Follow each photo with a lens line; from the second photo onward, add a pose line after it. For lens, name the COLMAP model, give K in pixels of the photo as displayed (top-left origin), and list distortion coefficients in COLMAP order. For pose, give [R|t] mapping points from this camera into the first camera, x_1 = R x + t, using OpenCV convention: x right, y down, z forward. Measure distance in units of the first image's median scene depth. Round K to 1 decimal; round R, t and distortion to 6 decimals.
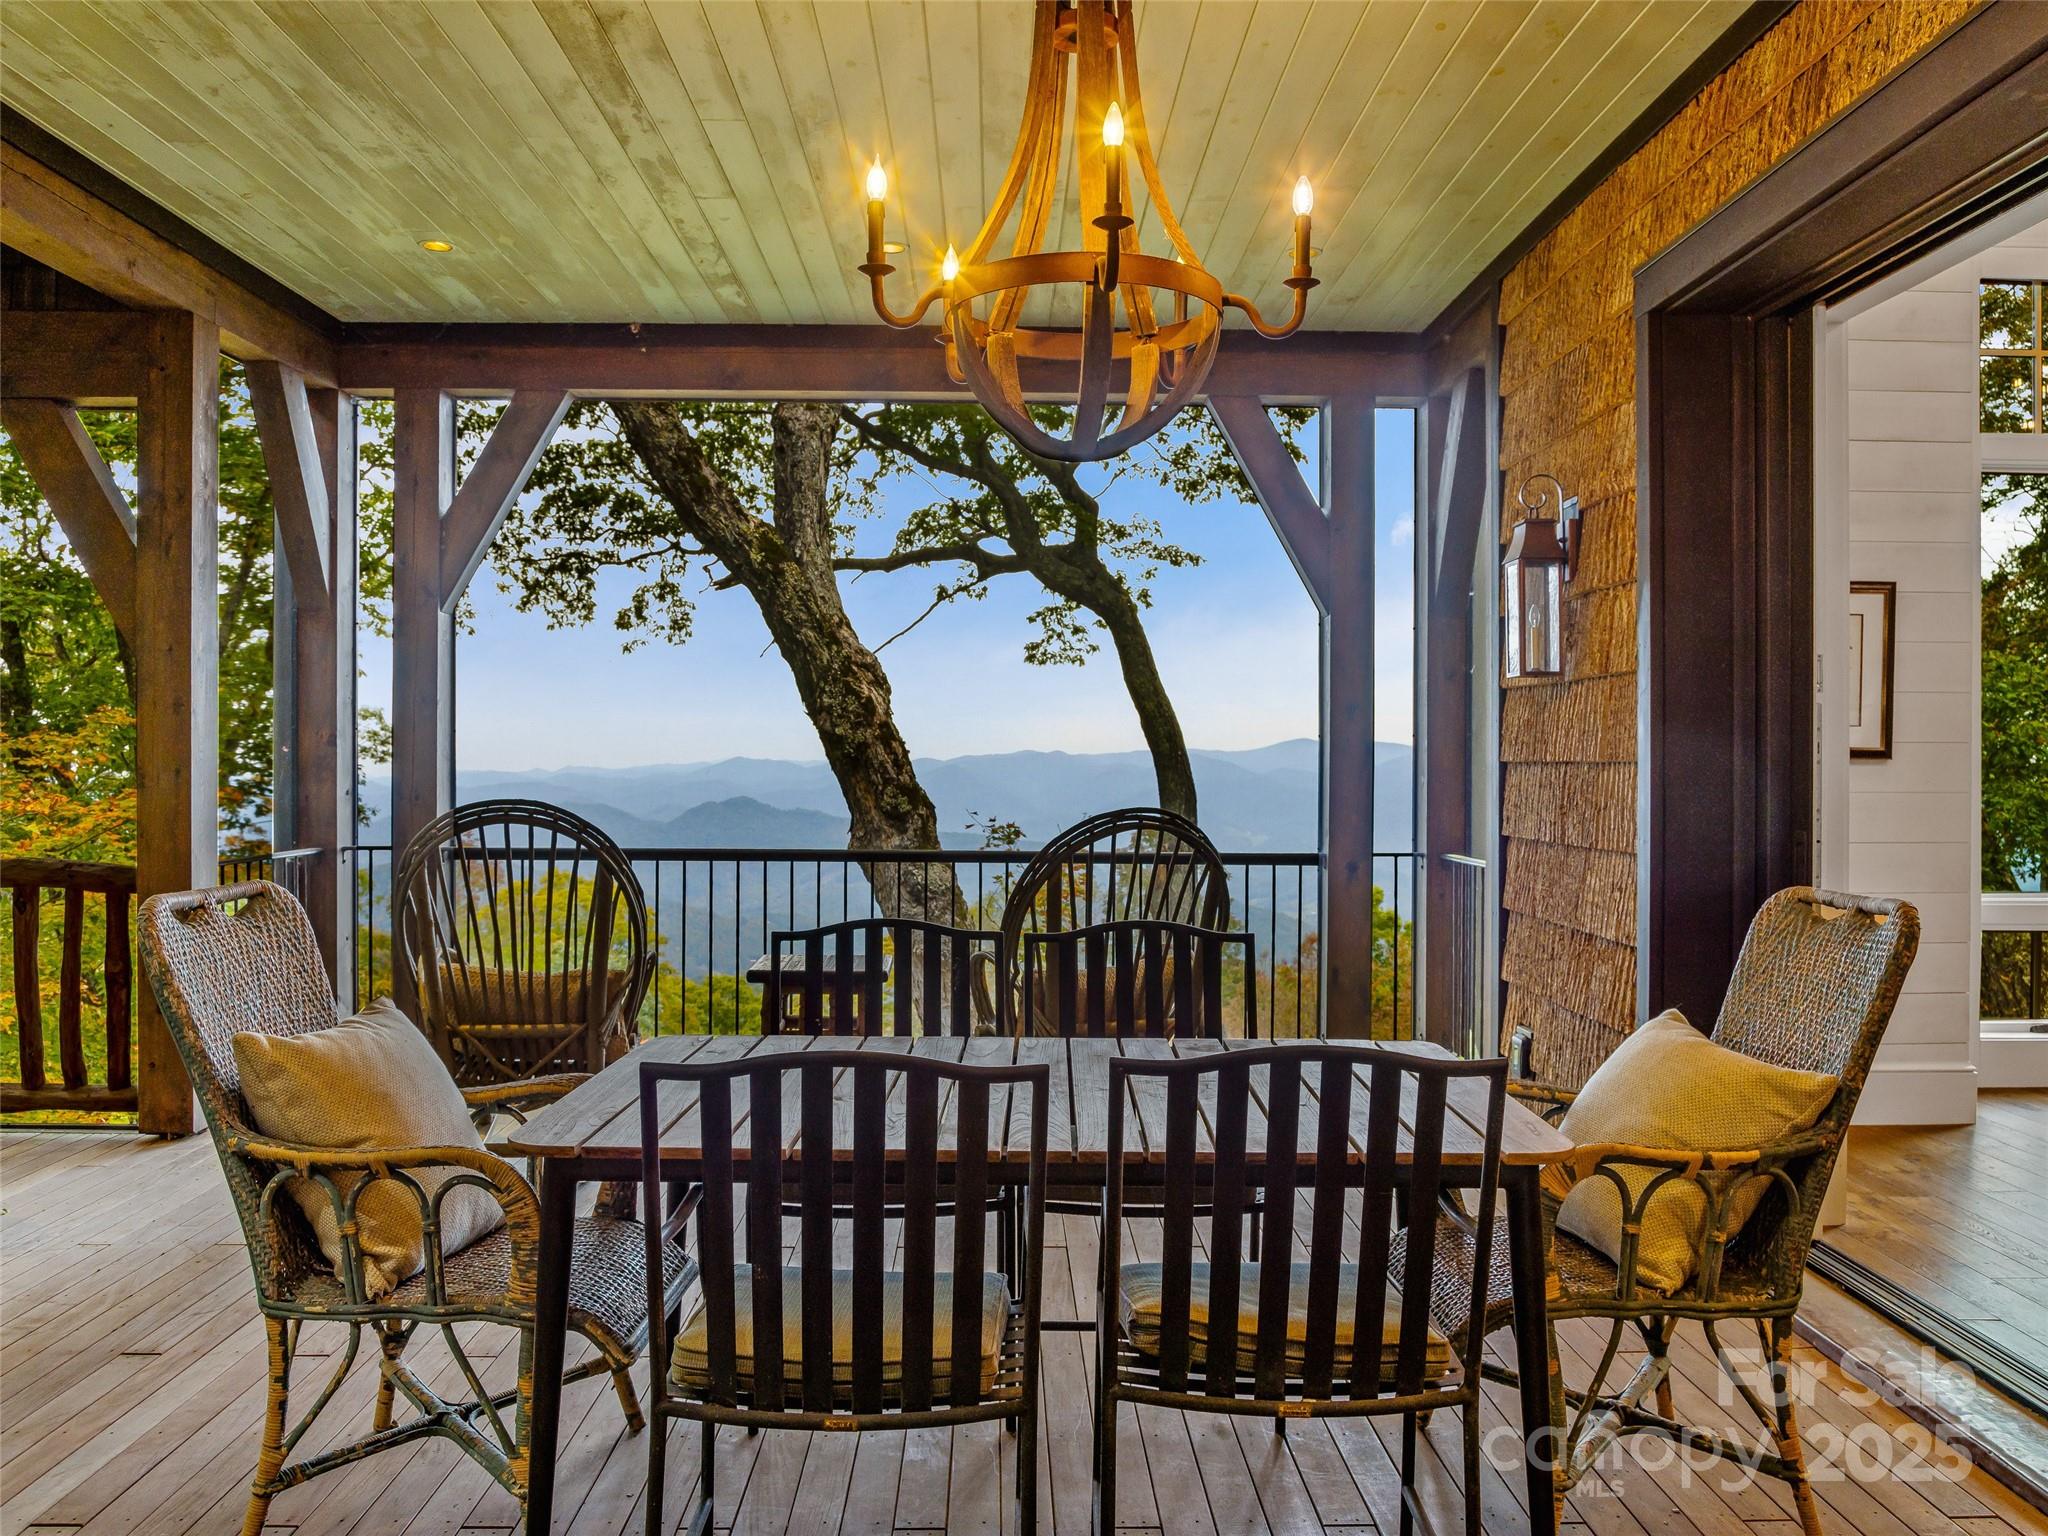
lens RADIAL K [[1612.9, 0, 1018.1], [0, 1612.9, 750.0], [0, 0, 1]] dist [-0.009446, -0.001146]
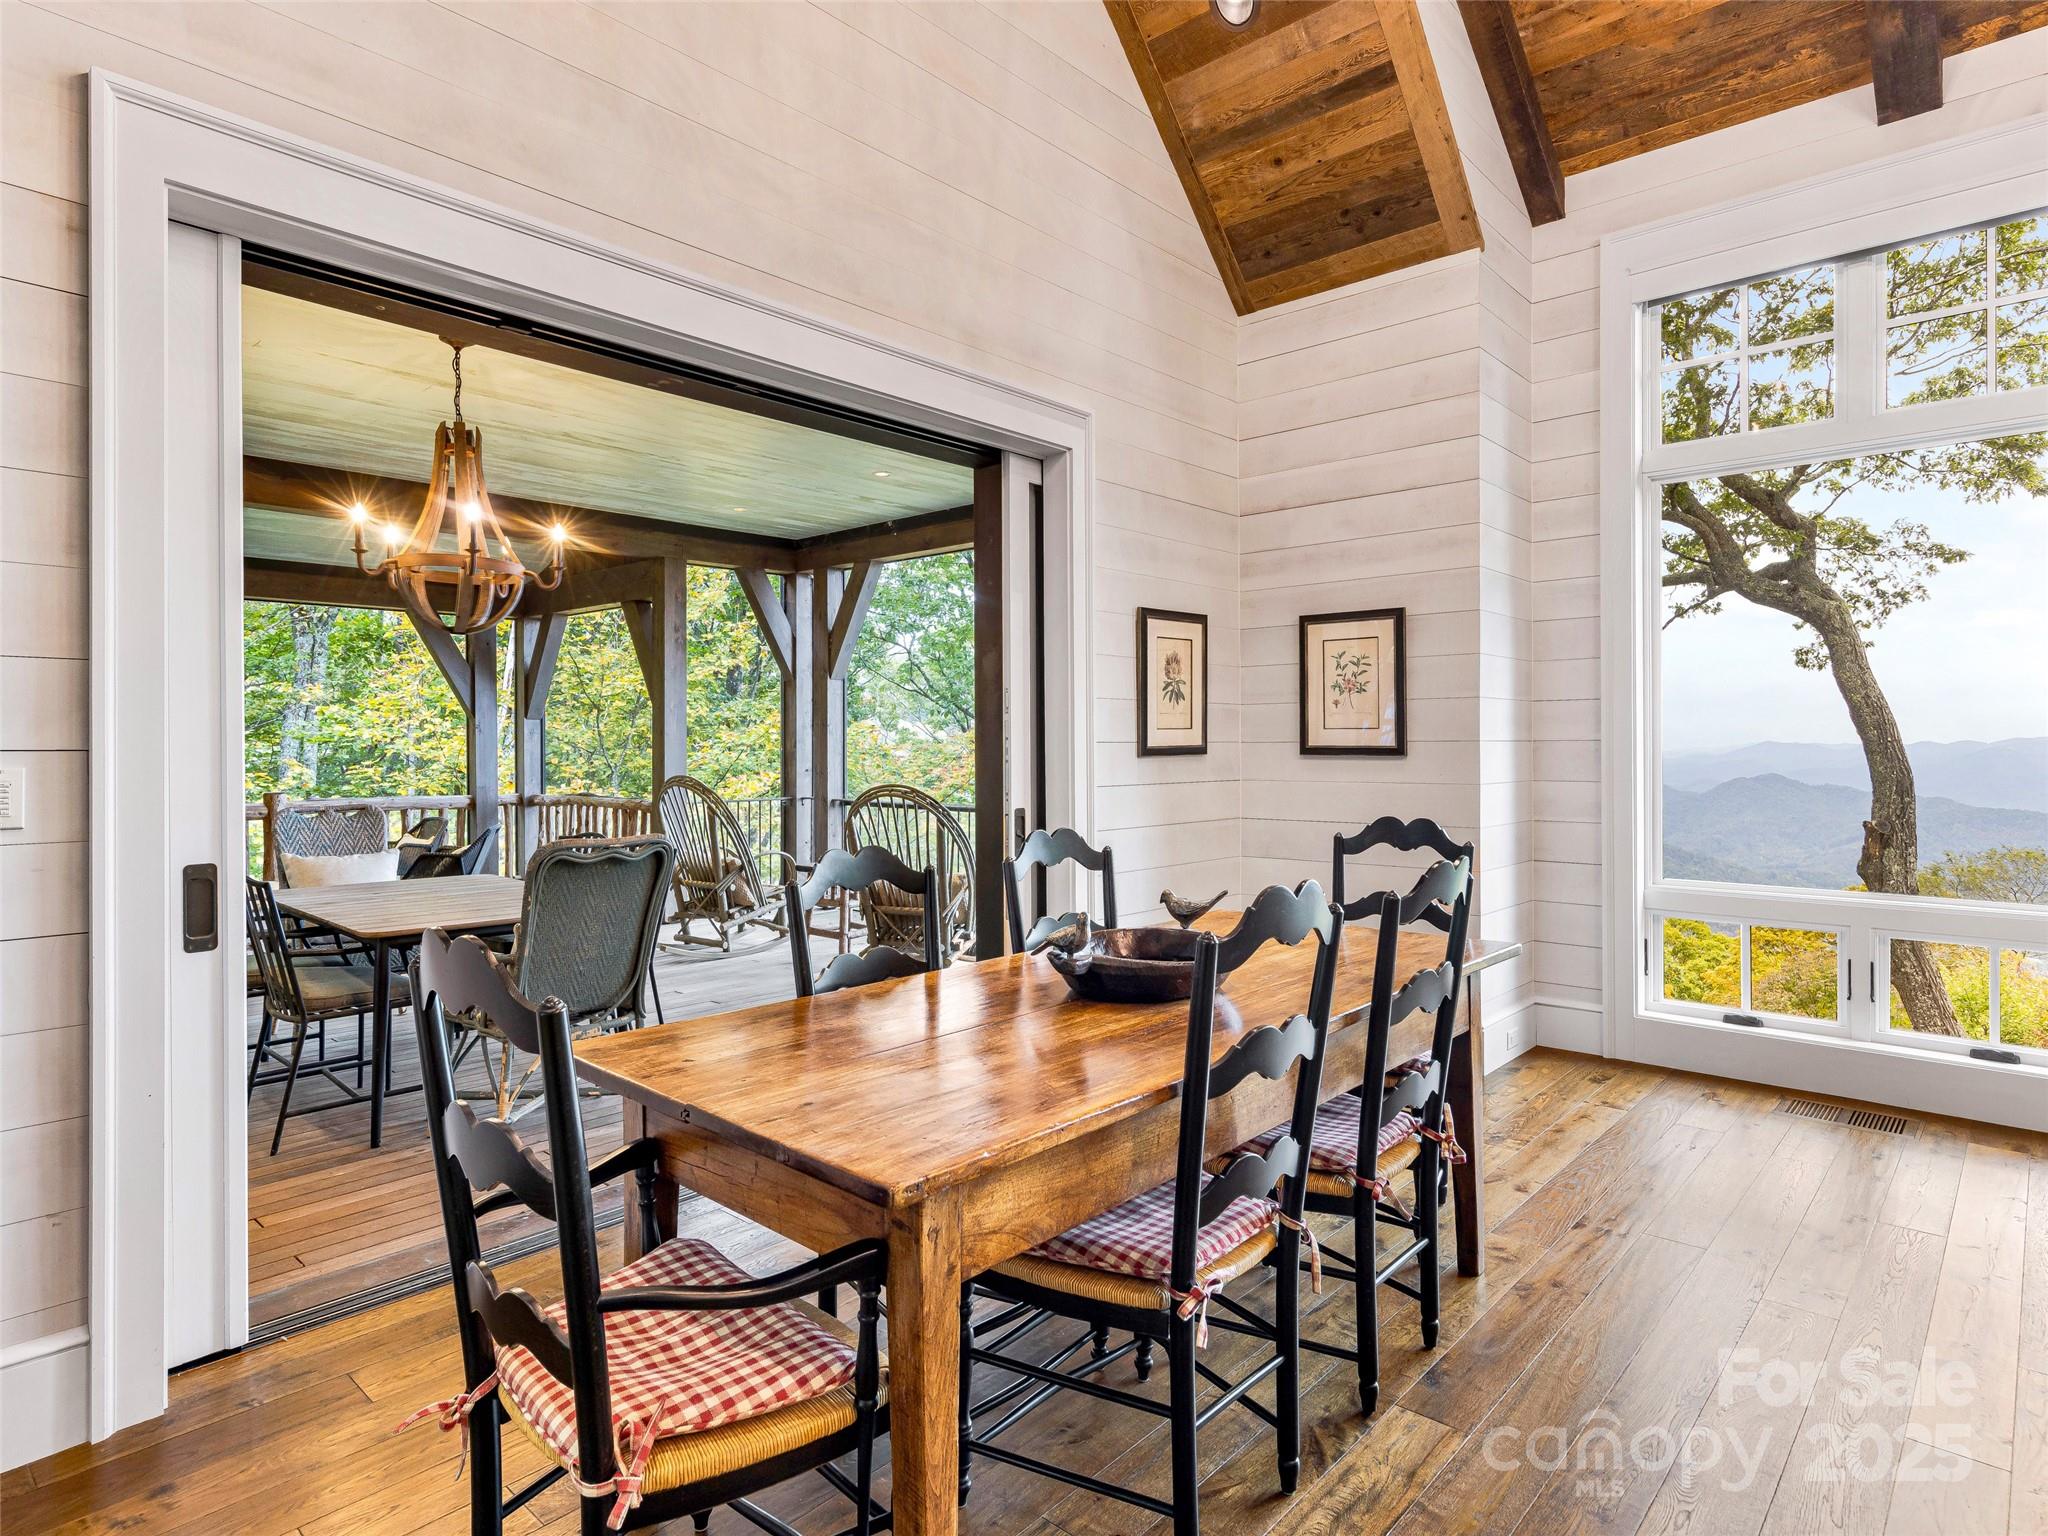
lens RADIAL K [[1114.0, 0, 1023.7], [0, 1114.0, 749.6], [0, 0, 1]] dist [0.006683, 0.000008]
pose [[0.716833, -0.006232, -0.697217, 0.313024], [0.011548, 0.999929, 0.002935, -0.001347], [0.697149, -0.010155, 0.716854, 0.075803]]
